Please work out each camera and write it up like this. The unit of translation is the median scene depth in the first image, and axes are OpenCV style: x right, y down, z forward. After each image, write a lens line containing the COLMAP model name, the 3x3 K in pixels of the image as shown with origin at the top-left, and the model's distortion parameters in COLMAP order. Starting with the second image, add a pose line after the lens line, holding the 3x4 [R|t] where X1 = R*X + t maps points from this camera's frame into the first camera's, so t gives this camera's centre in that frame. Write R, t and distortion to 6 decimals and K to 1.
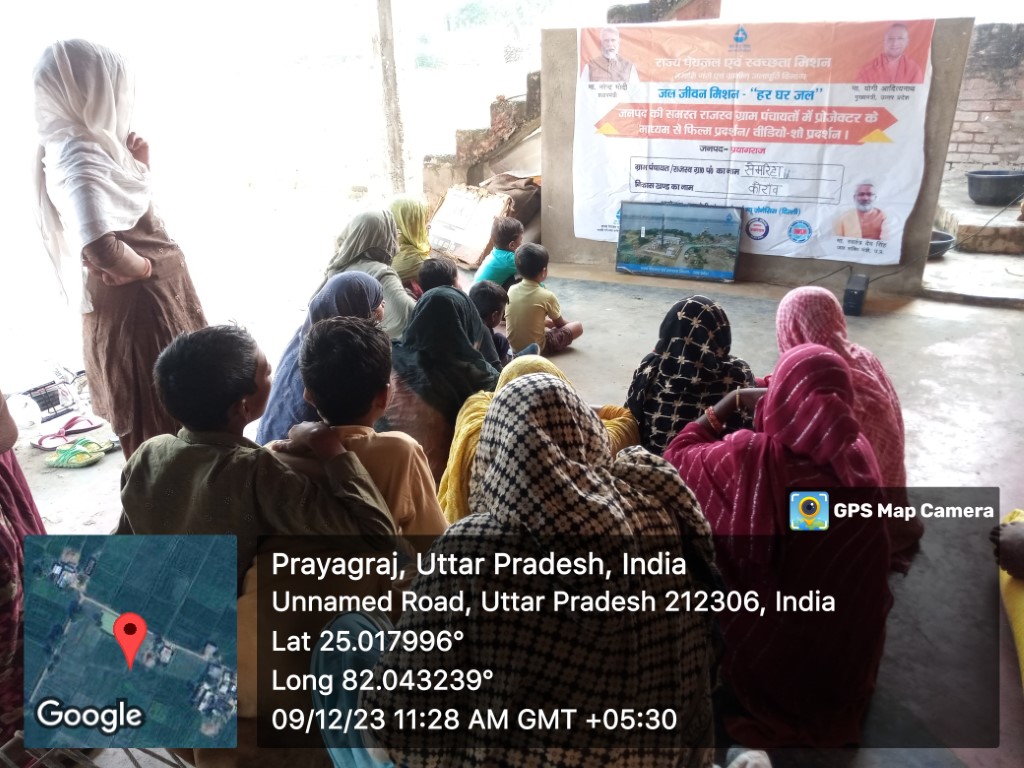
lens RADIAL K [[771.1, 0, 512.0], [0, 771.1, 384.0], [0, 0, 1]] dist [0.005209, 0.001866]
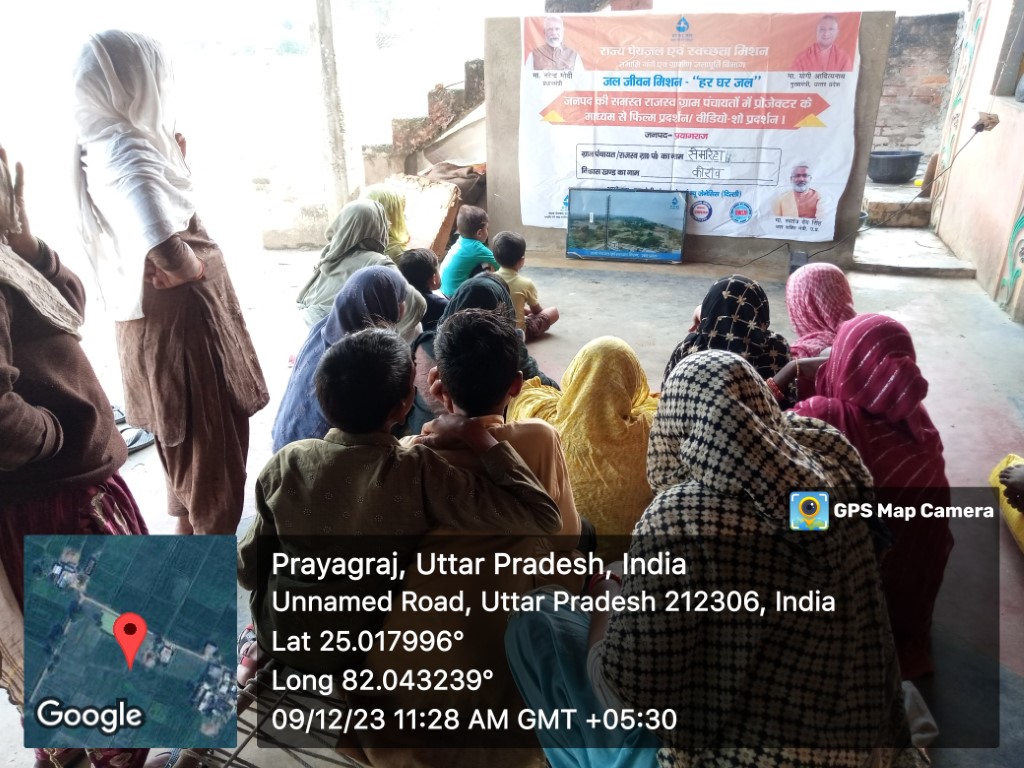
lens RADIAL K [[774.1, 0, 512.0], [0, 774.1, 384.0], [0, 0, 1]] dist [0.006055, -0.000632]
pose [[0.988214, -0.059737, 0.140942, -0.102905], [0.057782, 0.998168, 0.017923, -0.000955], [-0.141755, -0.009568, 0.989856, -0.005047]]
